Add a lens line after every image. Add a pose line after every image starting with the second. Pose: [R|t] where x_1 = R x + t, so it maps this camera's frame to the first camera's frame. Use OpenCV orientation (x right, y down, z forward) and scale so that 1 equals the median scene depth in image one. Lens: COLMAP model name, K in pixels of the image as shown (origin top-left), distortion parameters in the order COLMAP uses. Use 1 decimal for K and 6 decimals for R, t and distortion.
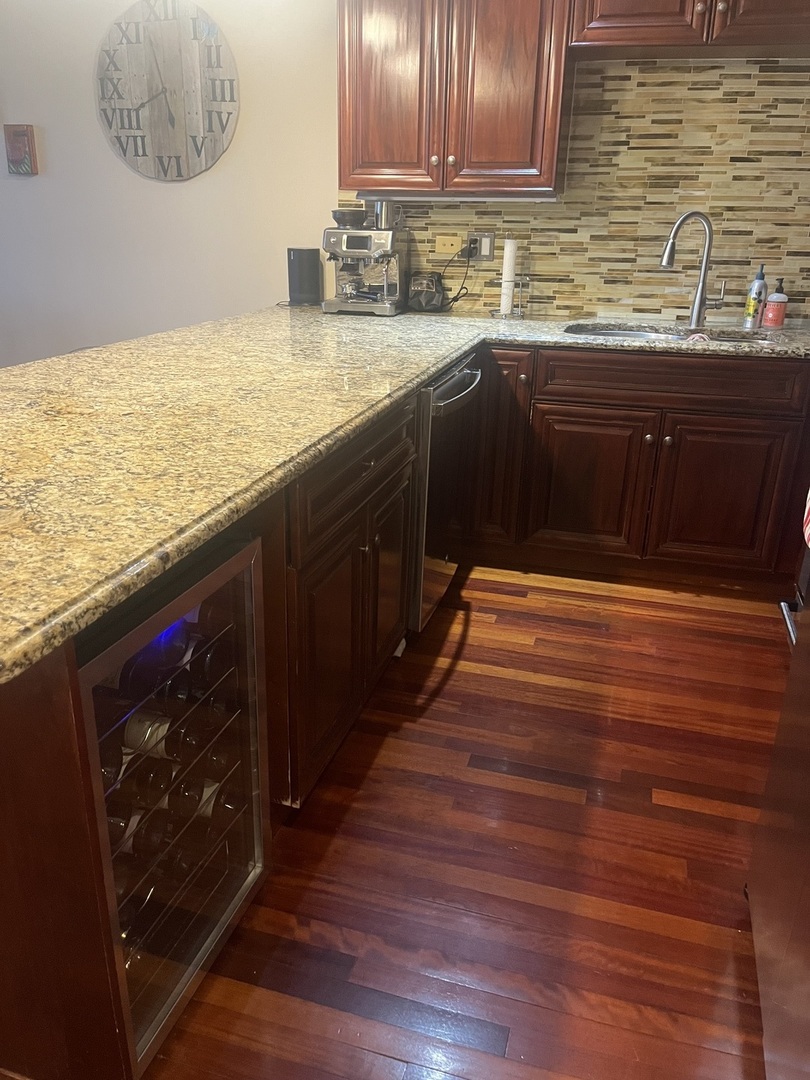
lens RADIAL K [[822.7, 0, 388.1], [0, 822.7, 529.4], [0, 0, 1]] dist [0.102775, -0.143414]
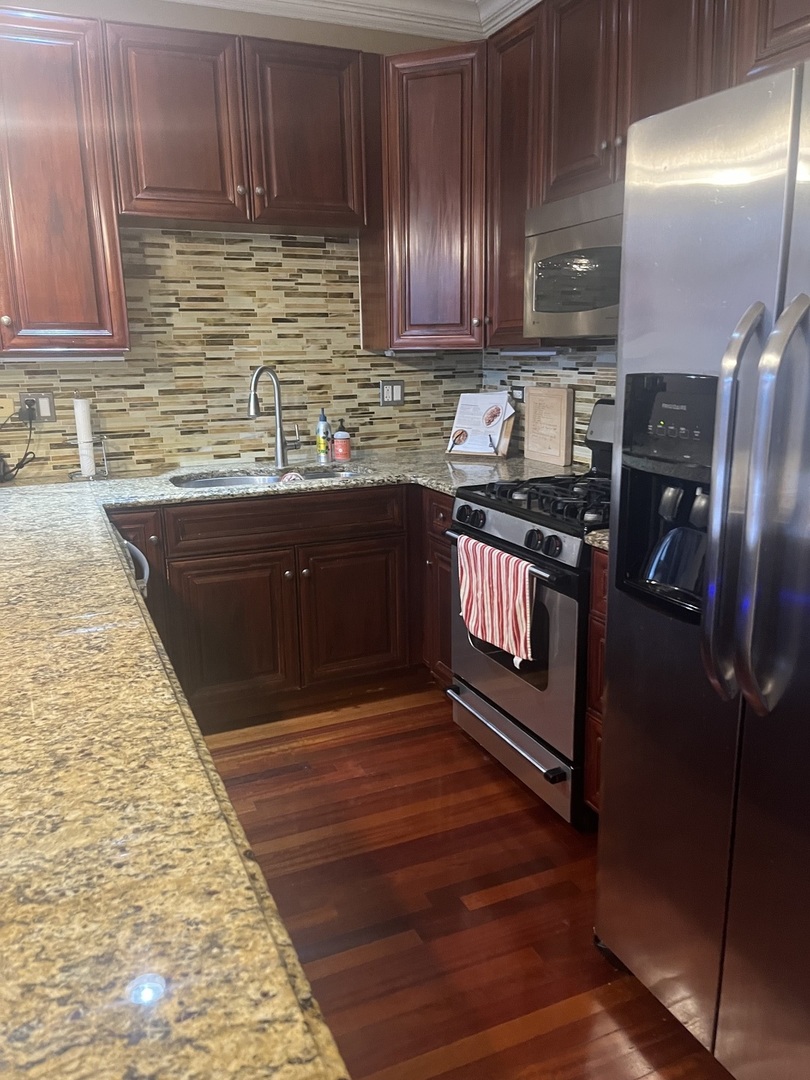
lens RADIAL K [[828.9, 0, 405.0], [0, 828.9, 540.0], [0, 0, 1]] dist [0.036379, -0.002427]
pose [[0.760671, -0.174083, 0.625359, -0.202746], [0.257839, 0.965141, -0.044960, -0.061625], [-0.595733, 0.195442, 0.779041, 0.084381]]
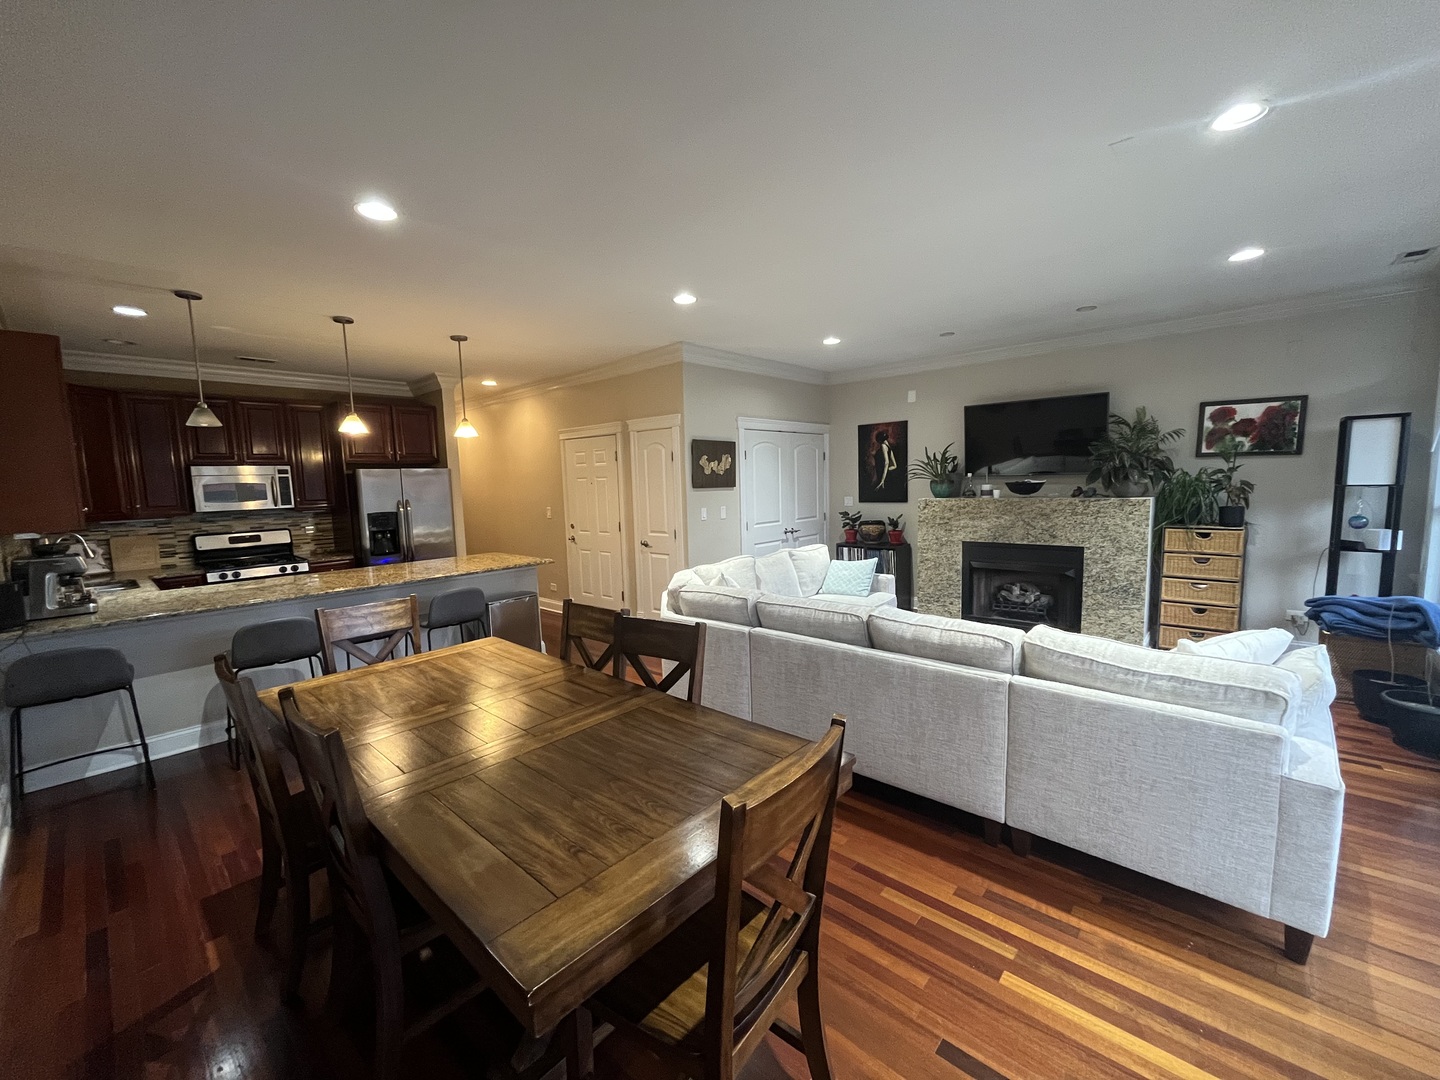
lens RADIAL K [[582.9, 0, 720.0], [0, 582.9, 540.0], [0, 0, 1]] dist [-0.002131, -0.000234]
pose [[-0.902182, -0.031624, 0.430195, -1.540879], [0.170802, 0.889604, 0.423593, -0.650557], [-0.396099, 0.455636, -0.797184, 1.418625]]
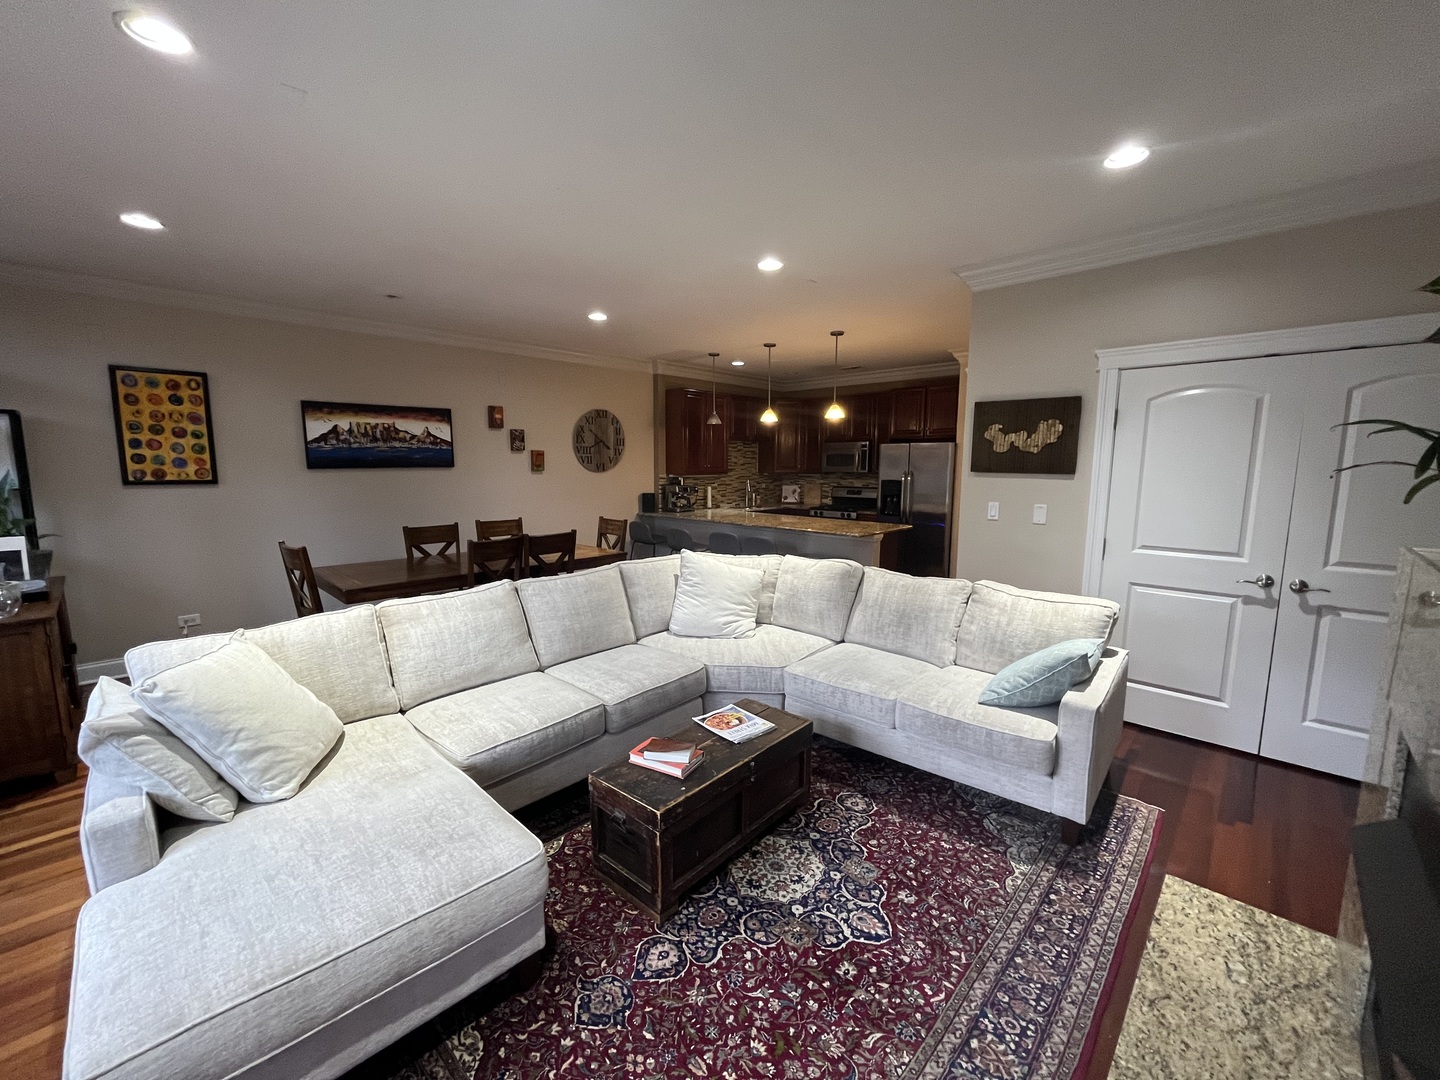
lens RADIAL K [[582.9, 0, 720.0], [0, 582.9, 540.0], [0, 0, 1]] dist [-0.002131, -0.000234]
pose [[0.459828, -0.131209, 0.878261, -2.068786], [0.322834, 0.946050, -0.027689, -0.063256], [-0.827246, 0.296265, 0.477379, -0.119553]]
